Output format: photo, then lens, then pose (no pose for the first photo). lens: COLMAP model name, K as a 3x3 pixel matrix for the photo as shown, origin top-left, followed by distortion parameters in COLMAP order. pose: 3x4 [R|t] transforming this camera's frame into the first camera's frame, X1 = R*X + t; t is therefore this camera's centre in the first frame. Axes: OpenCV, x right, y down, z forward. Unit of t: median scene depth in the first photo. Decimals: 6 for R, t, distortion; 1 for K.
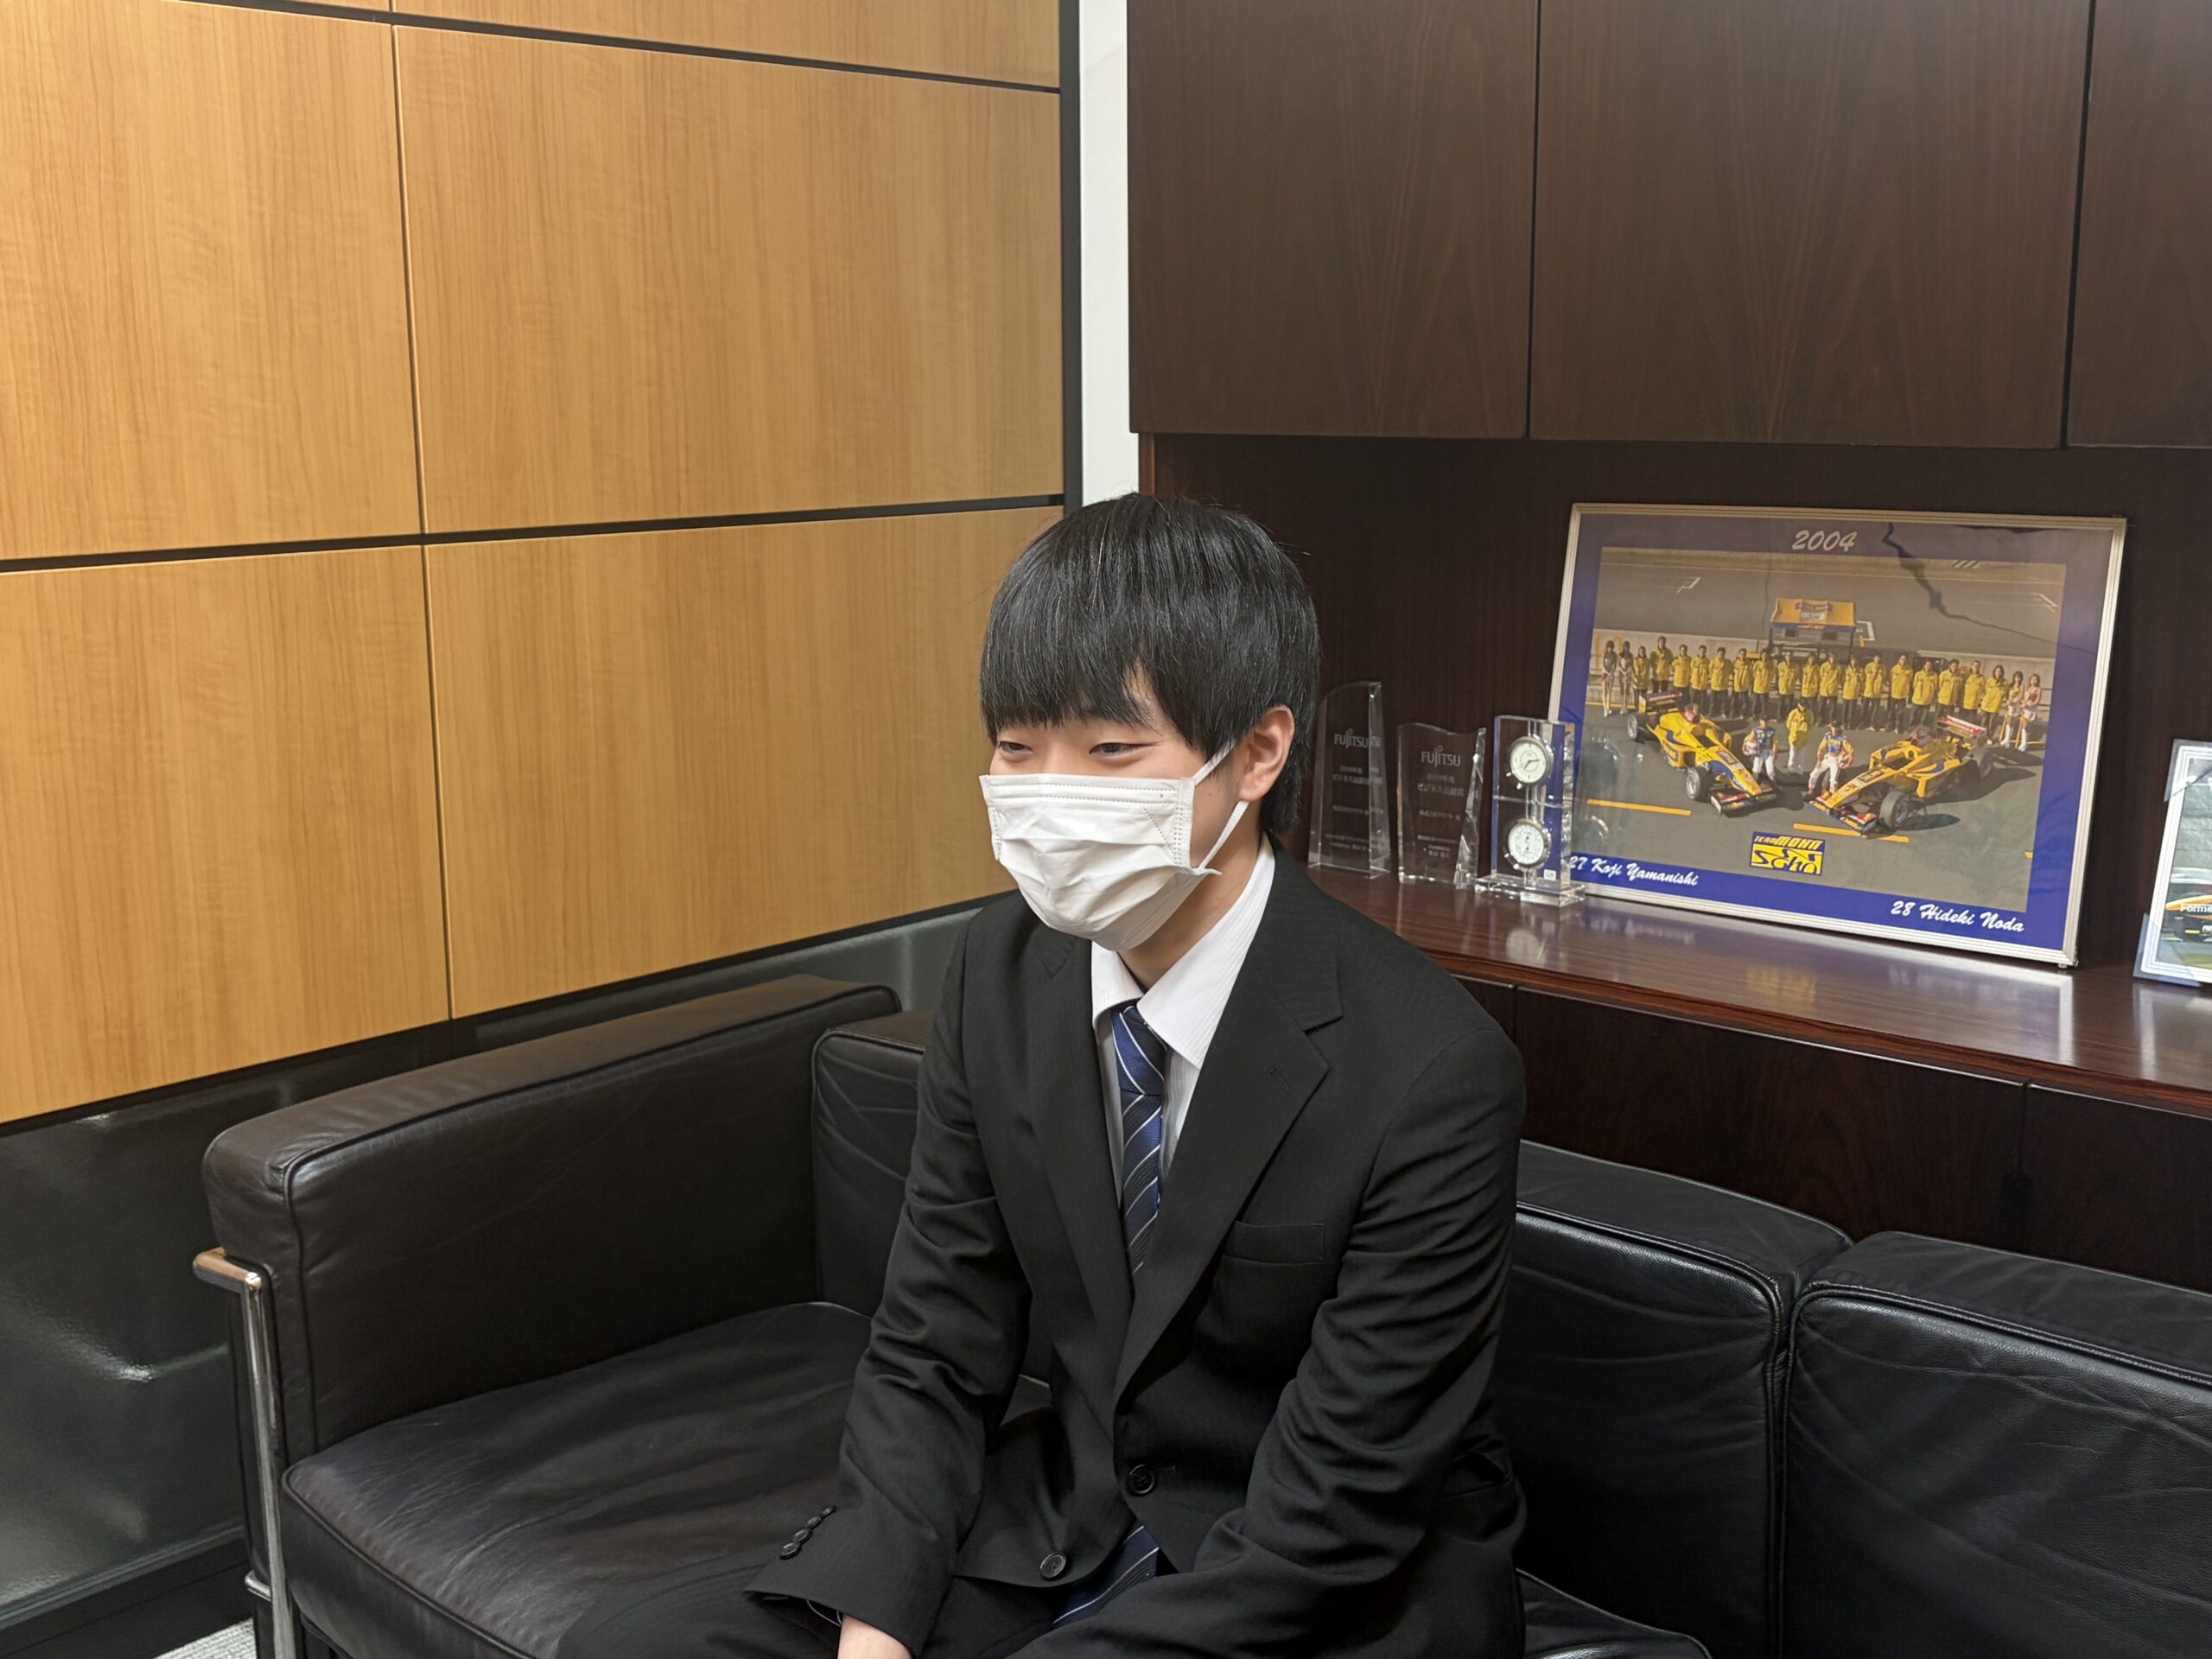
lens RADIAL K [[2444.1, 0, 1101.5], [0, 2444.1, 841.4], [0, 0, 1]] dist [0.201299, -0.752778]
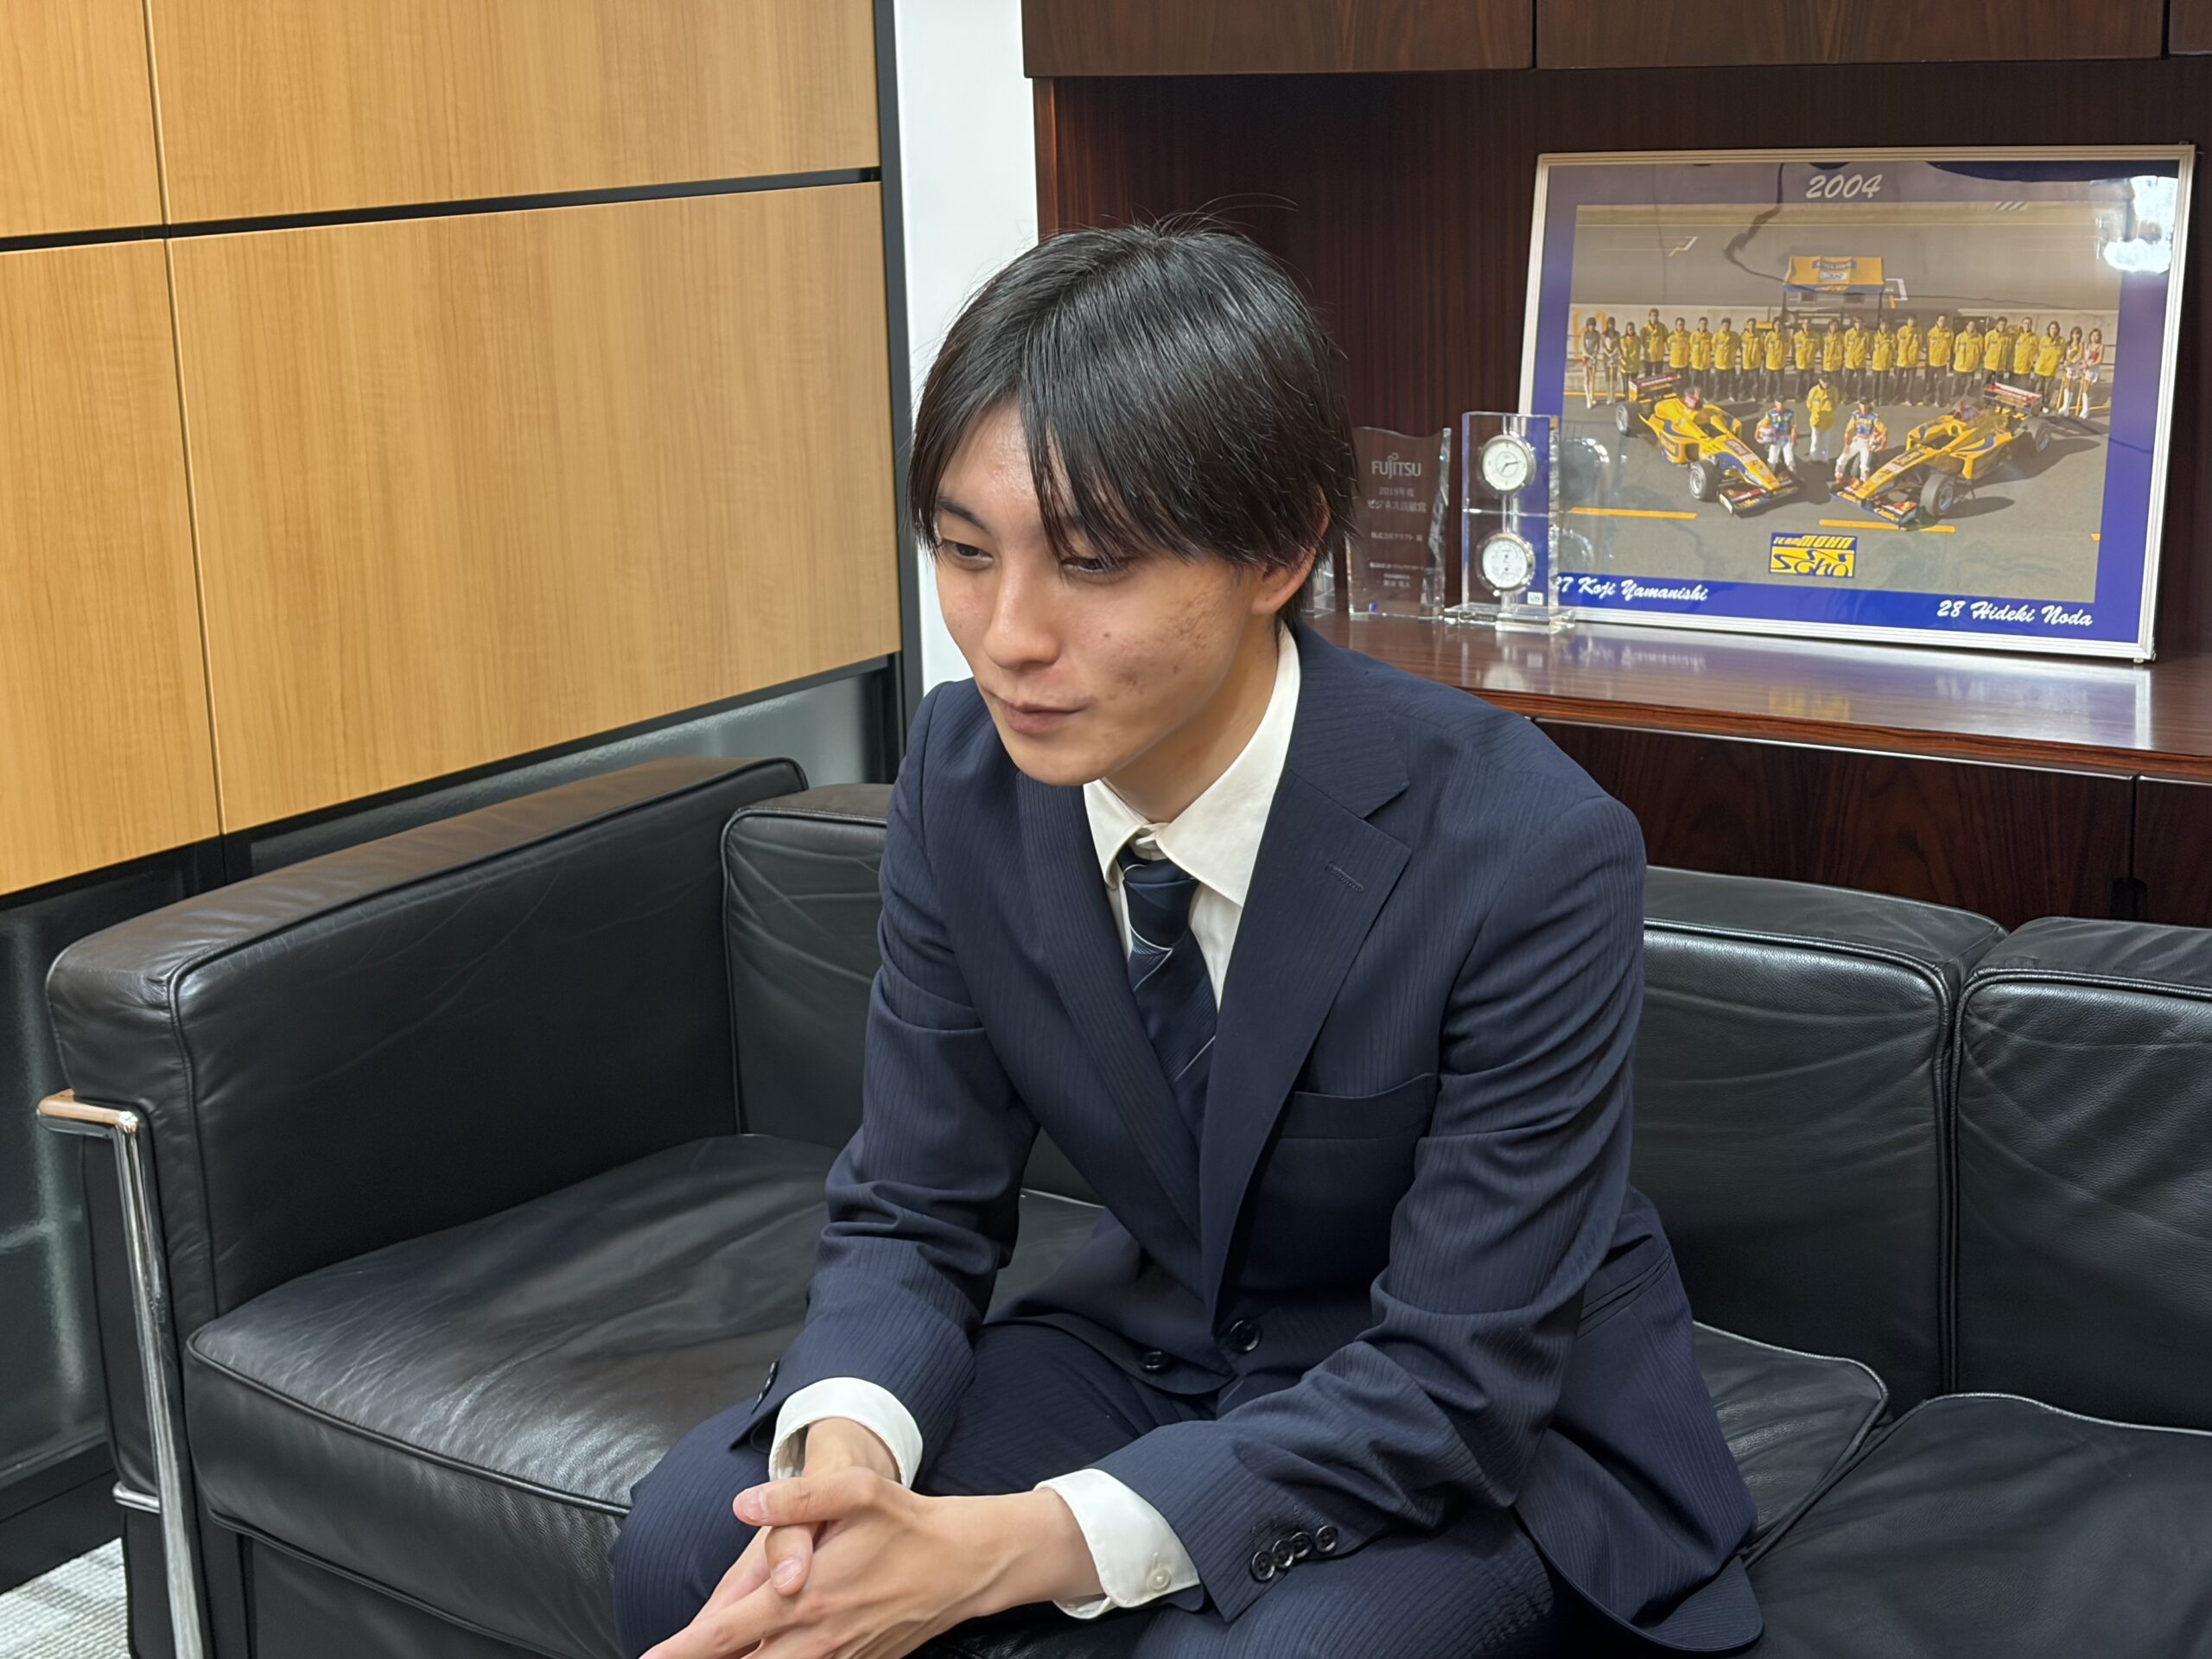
lens RADIAL K [[3302.6, 0, 1106.0], [0, 3302.6, 829.5], [0, 0, 1]] dist [0.230863, -0.921003]
pose [[0.988683, -0.054358, 0.139826, -0.132509], [0.048392, 0.997781, 0.045721, 0.034917], [-0.142001, -0.038437, 0.989120, -0.116536]]
